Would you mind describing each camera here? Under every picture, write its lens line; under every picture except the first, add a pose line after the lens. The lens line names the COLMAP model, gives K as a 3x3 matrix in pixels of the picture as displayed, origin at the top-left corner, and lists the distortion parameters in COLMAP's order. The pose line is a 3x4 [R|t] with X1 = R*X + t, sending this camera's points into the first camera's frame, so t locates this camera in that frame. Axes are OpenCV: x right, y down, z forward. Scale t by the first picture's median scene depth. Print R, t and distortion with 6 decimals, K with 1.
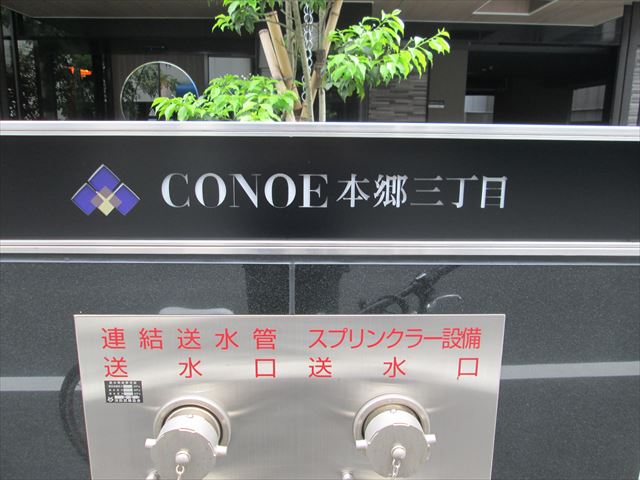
lens RADIAL K [[521.7, 0, 320.0], [0, 521.7, 240.0], [0, 0, 1]] dist [-0.035169, -0.003838]
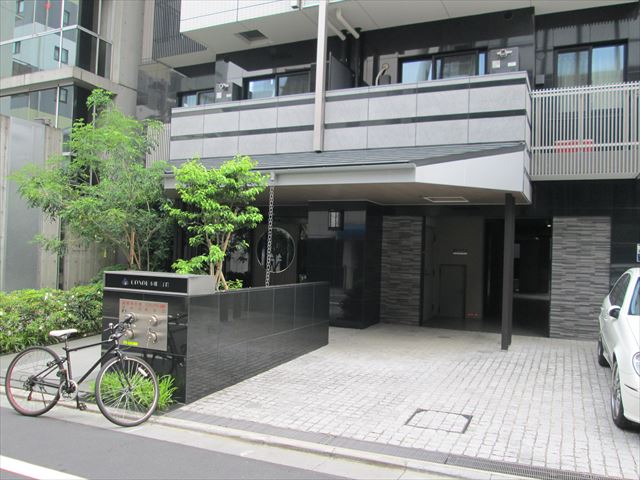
lens RADIAL K [[521.7, 0, 320.0], [0, 521.7, 240.0], [0, 0, 1]] dist [-0.035169, -0.003838]
pose [[0.909863, 0.008435, -0.414823, 4.979803], [-0.108790, 0.969664, -0.218900, 0.617446], [0.400392, 0.244298, 0.883179, -4.383356]]
